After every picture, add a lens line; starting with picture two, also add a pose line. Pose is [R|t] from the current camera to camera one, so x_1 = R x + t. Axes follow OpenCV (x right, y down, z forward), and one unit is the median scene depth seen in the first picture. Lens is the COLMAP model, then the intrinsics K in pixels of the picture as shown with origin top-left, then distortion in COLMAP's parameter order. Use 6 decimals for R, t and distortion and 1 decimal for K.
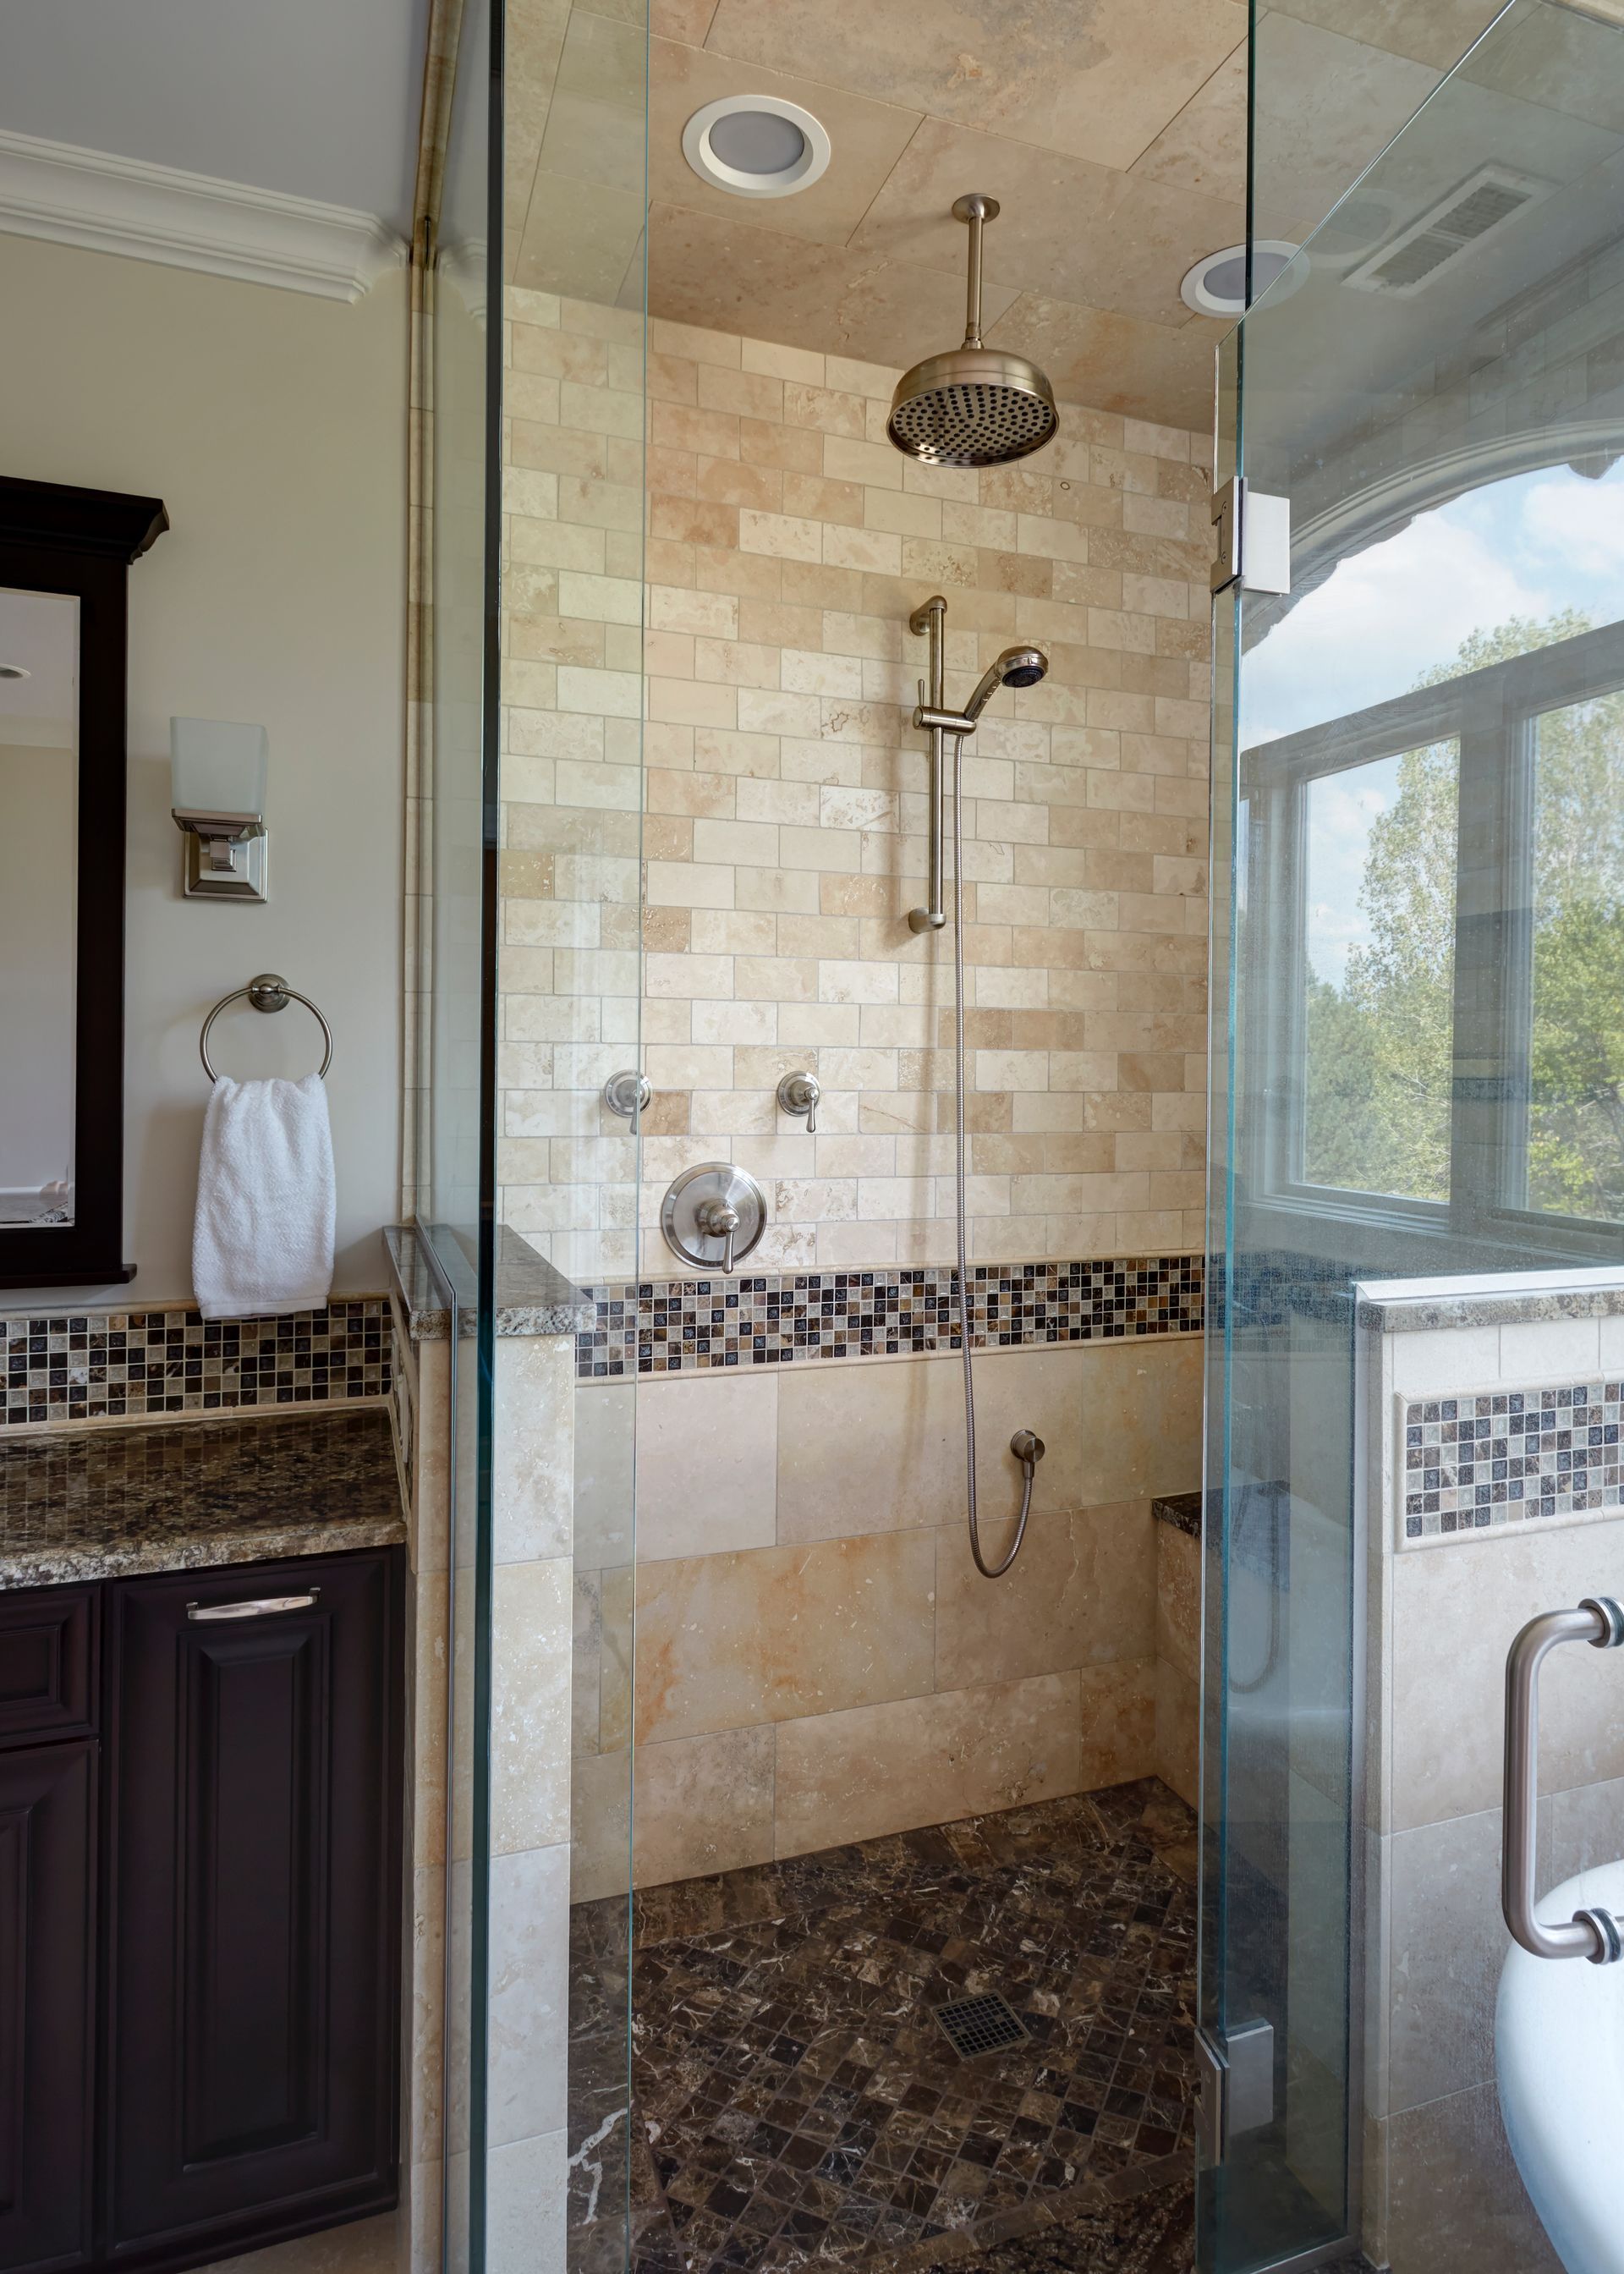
lens RADIAL K [[1324.3, 0, 870.3], [0, 1324.3, 1063.4], [0, 0, 1]] dist [0.004749, -0.001657]
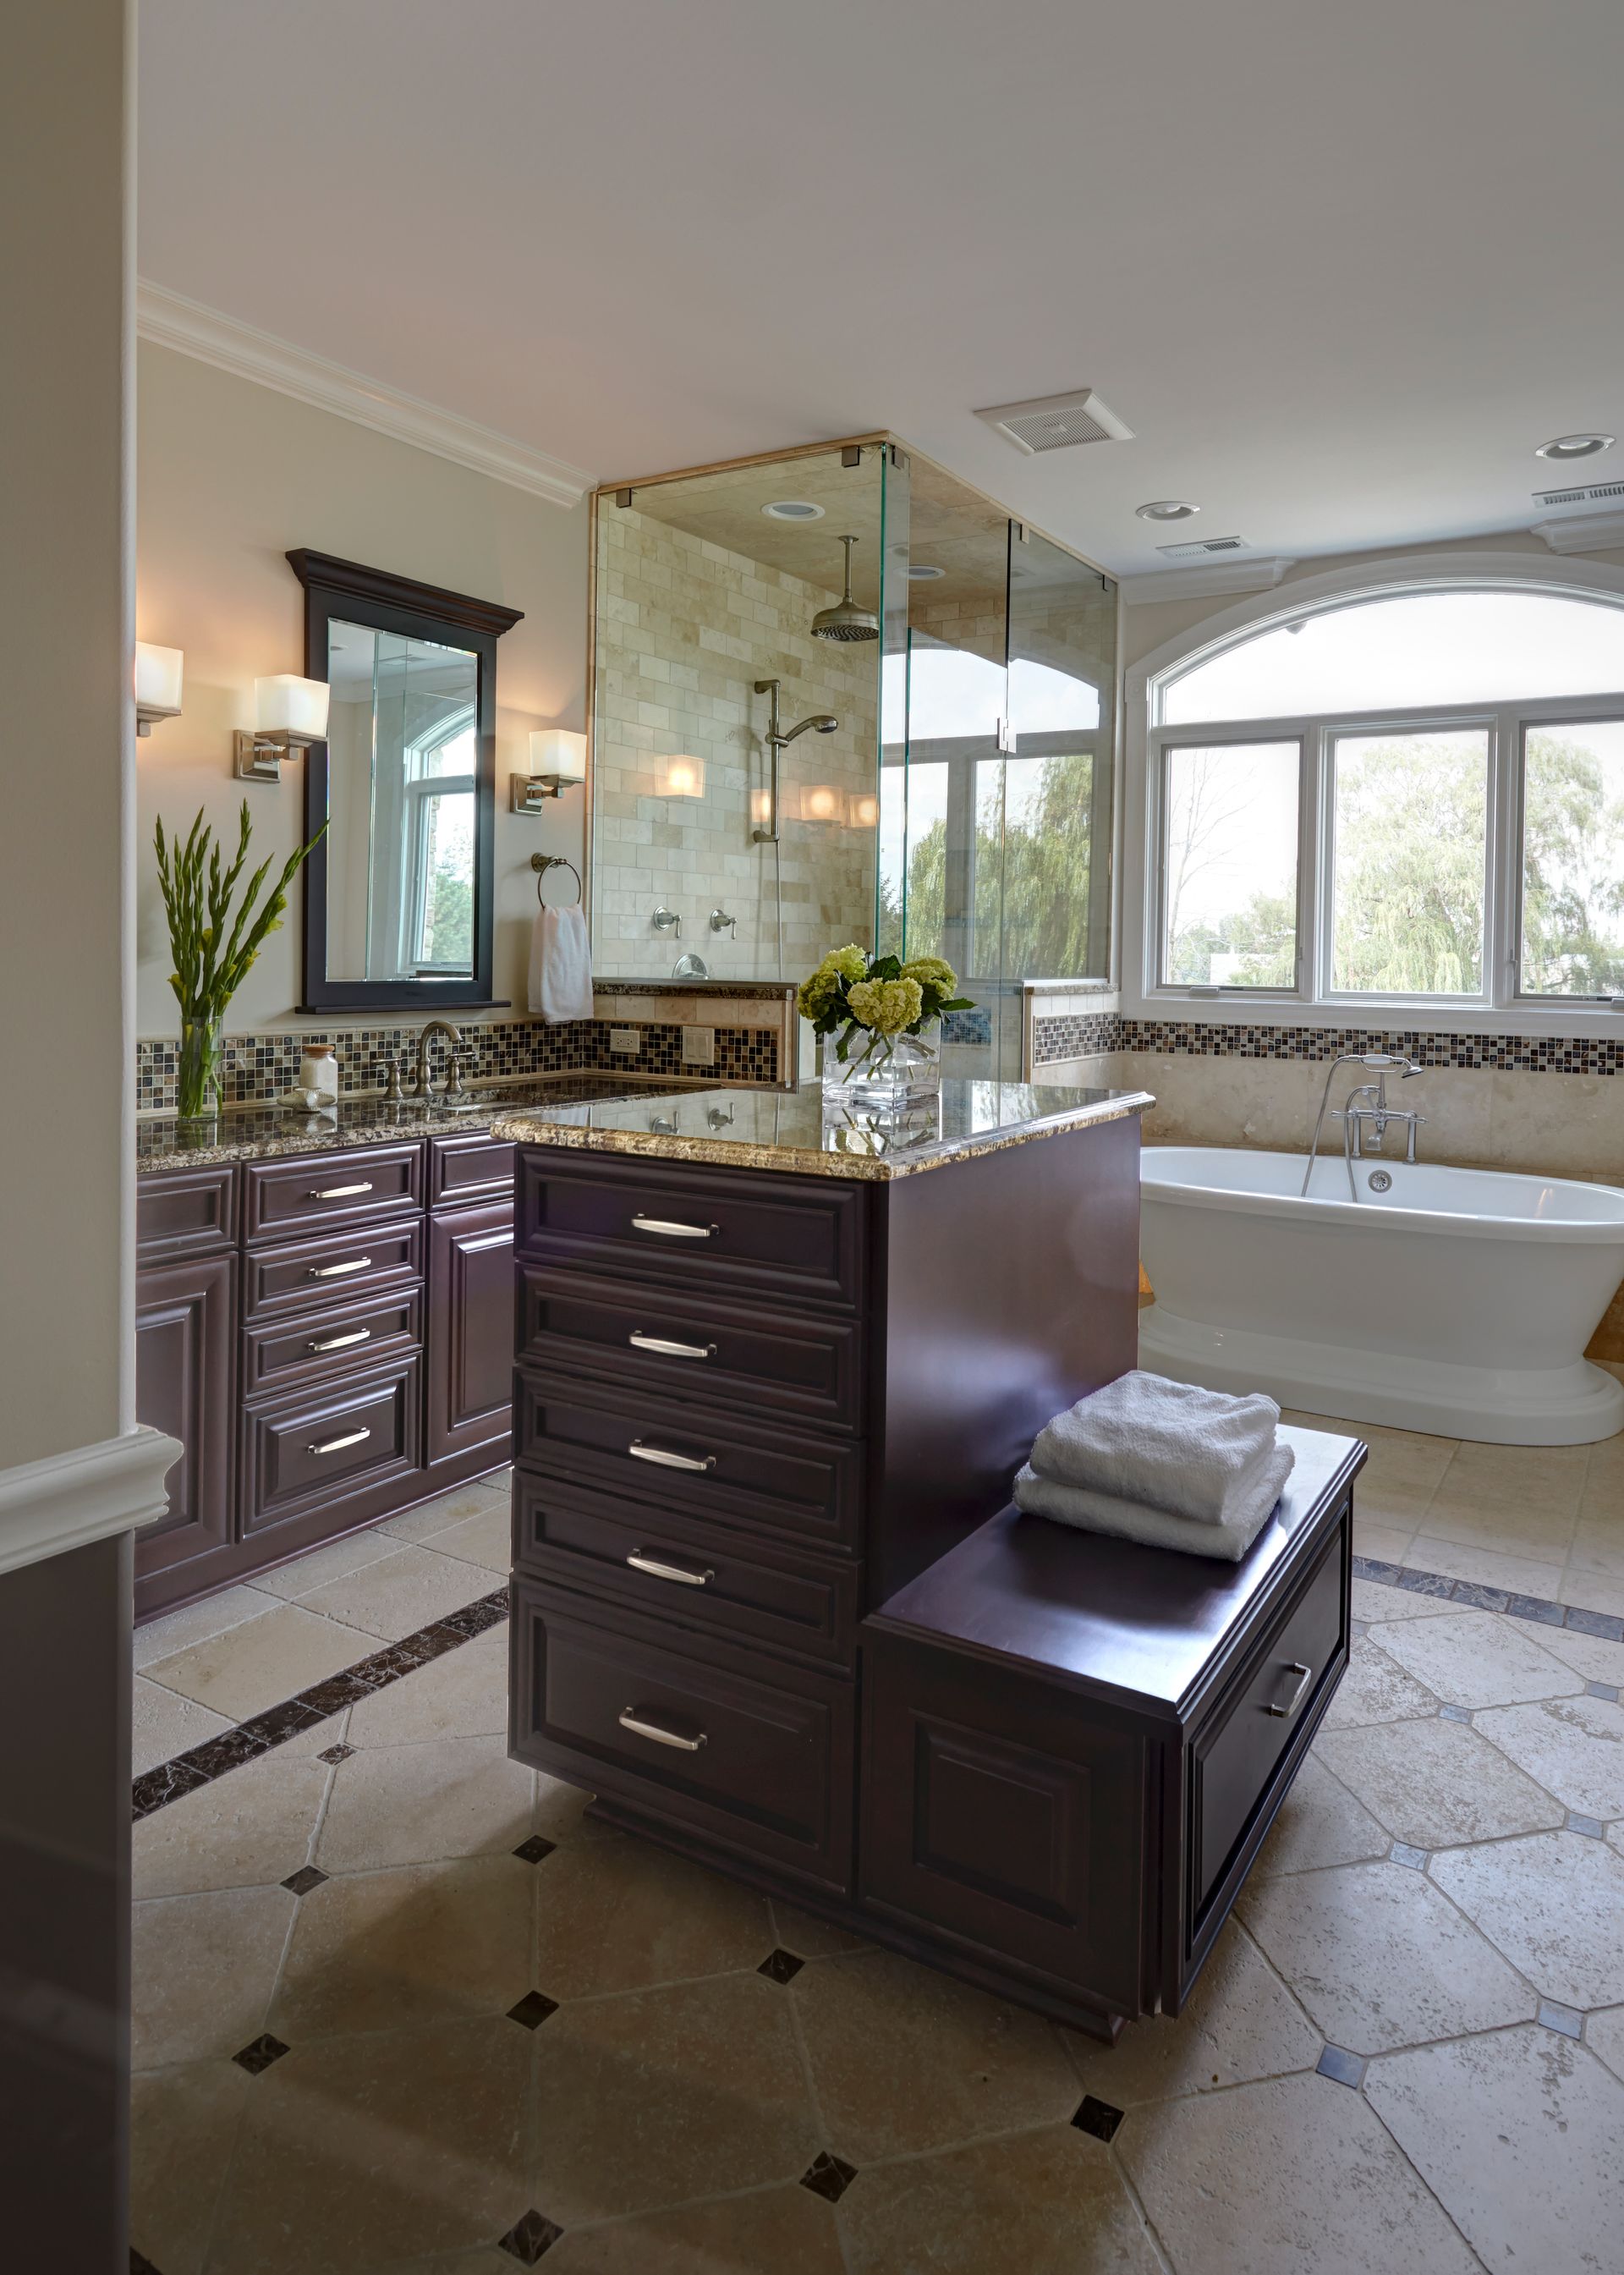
lens RADIAL K [[1363.0, 0, 901.0], [0, 1363.0, 968.7], [0, 0, 1]] dist [-0.003425, -0.000384]
pose [[0.784675, -0.006482, 0.619874, -1.158412], [-0.010225, 0.999674, 0.023396, 0.045809], [-0.619824, -0.024697, 0.784352, -0.821215]]
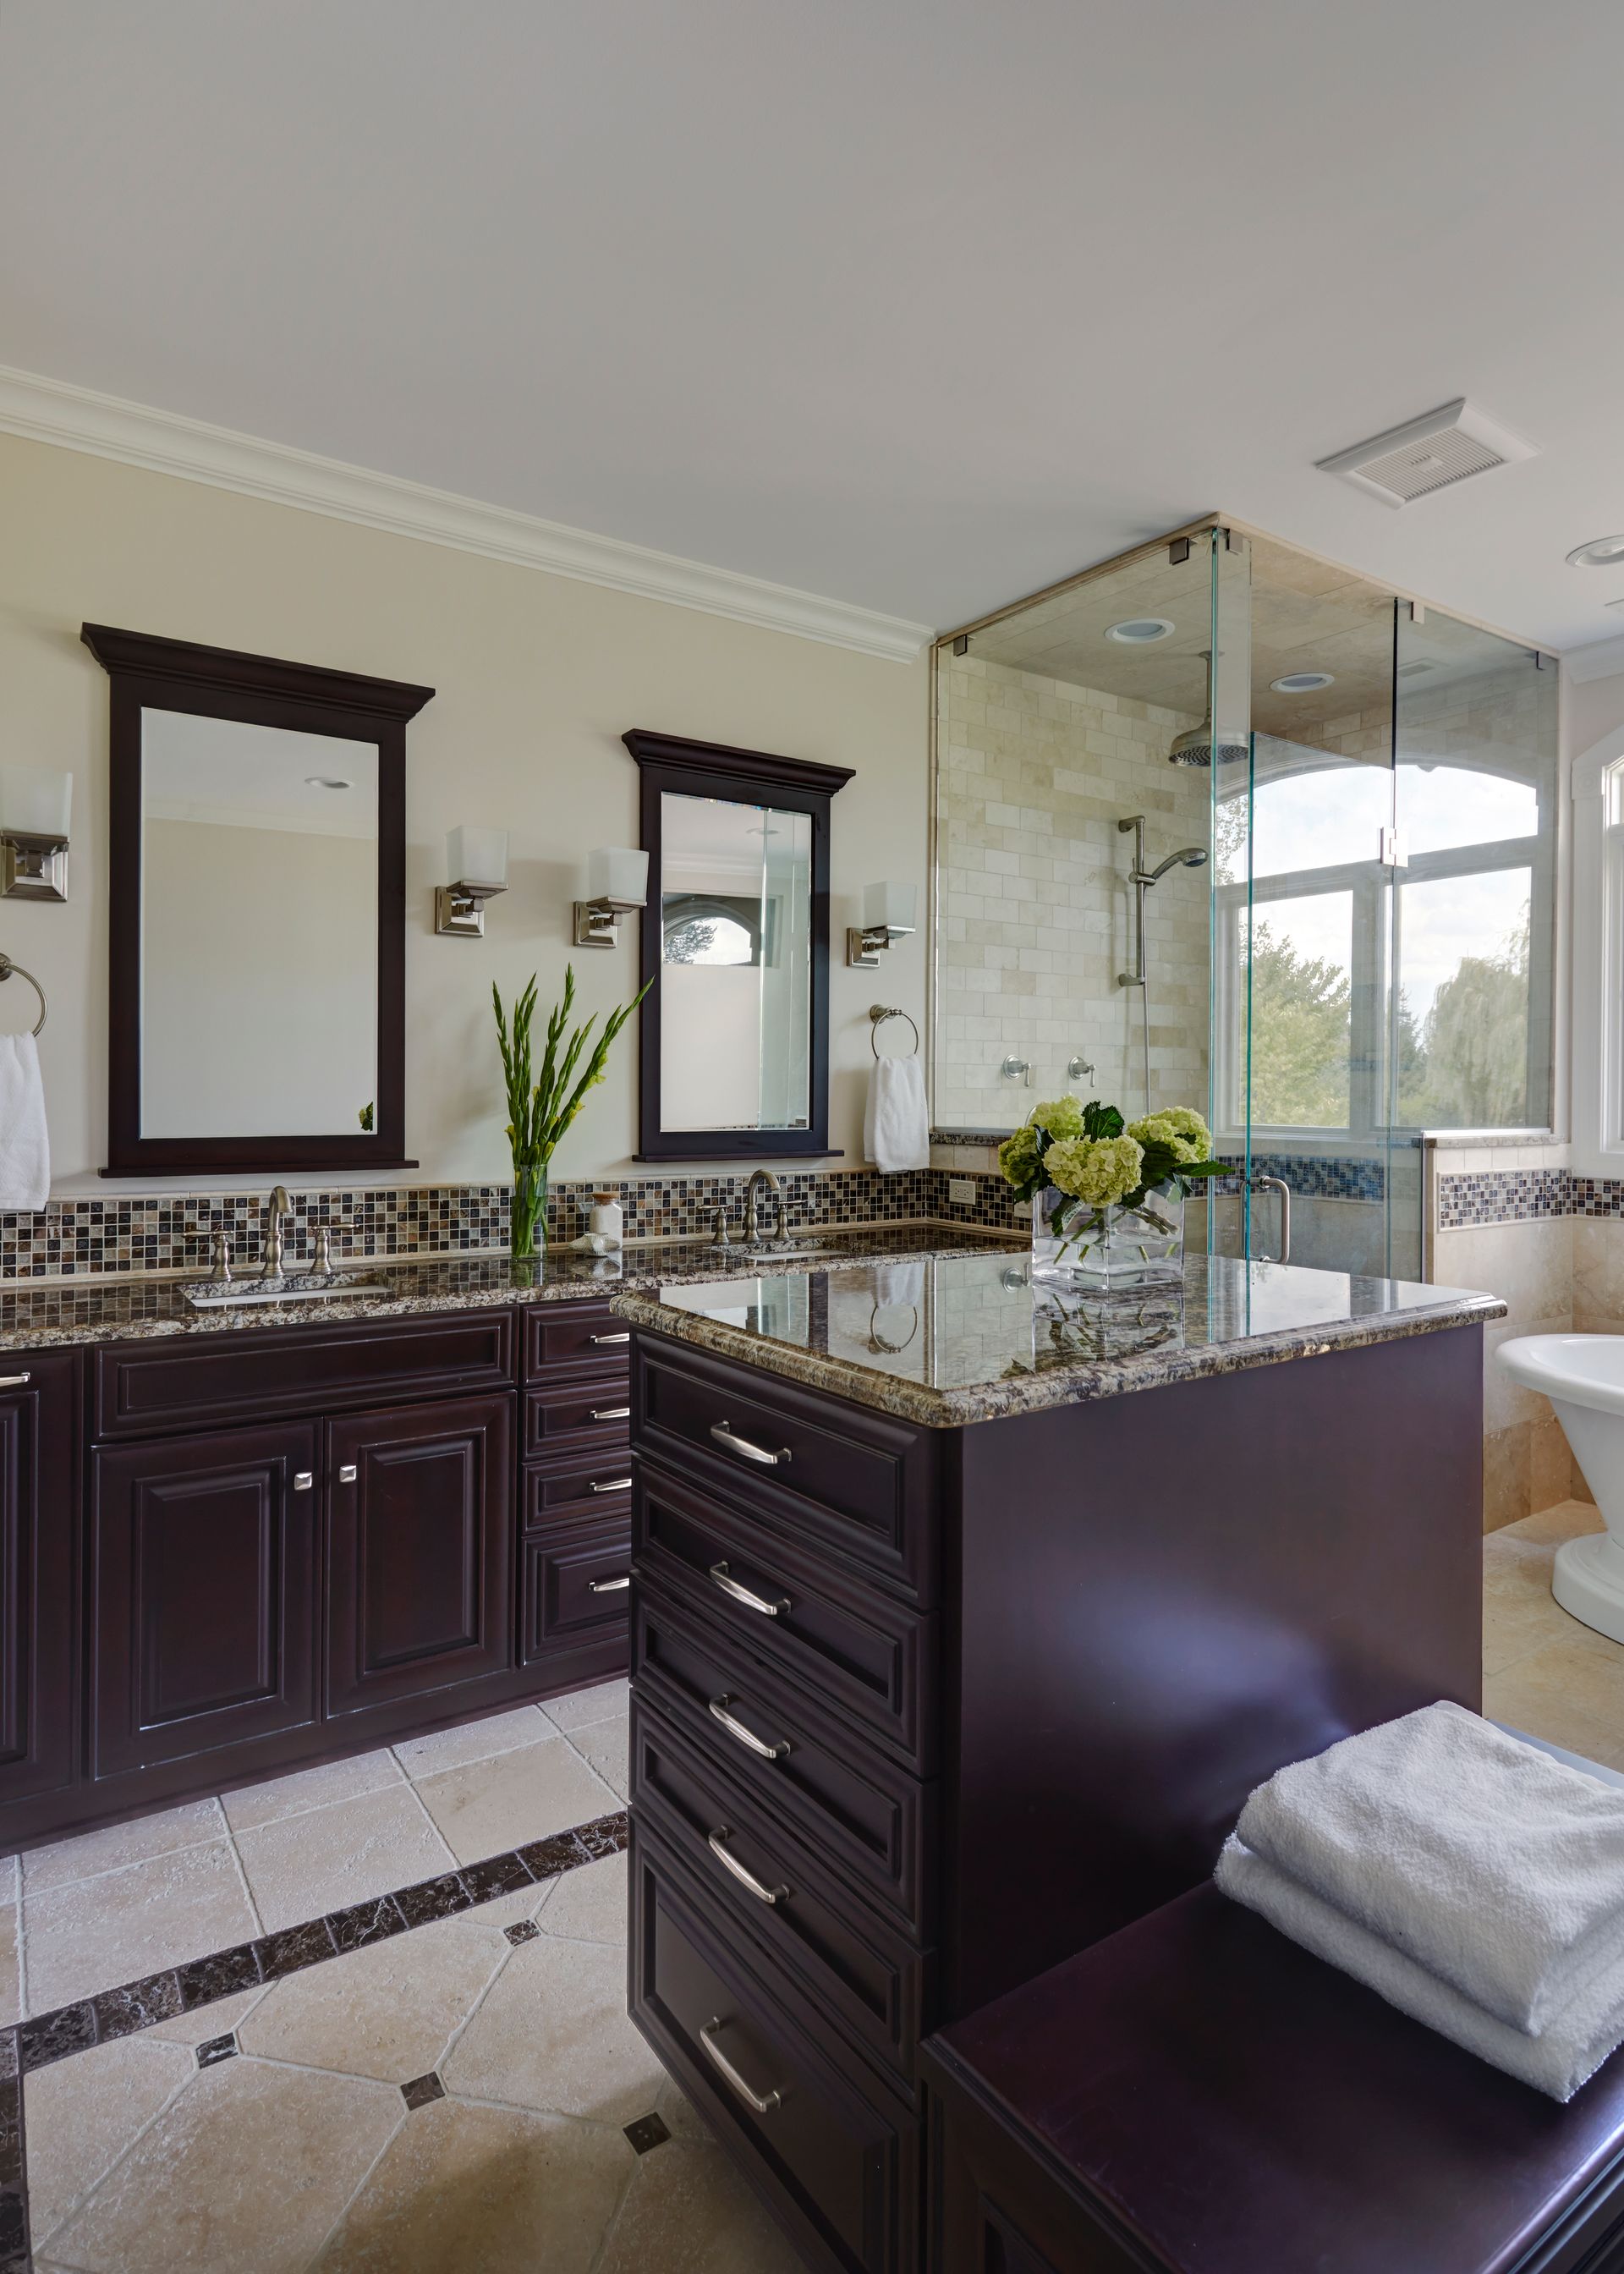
lens RADIAL K [[1214.1, 0, 814.7], [0, 1214.1, 1096.1], [0, 0, 1]] dist [0.000392, -0.001392]
pose [[0.975065, -0.005737, 0.221847, -0.859989], [0.003533, 0.999940, 0.010332, 0.045563], [-0.221893, -0.009290, 0.975027, -0.682857]]
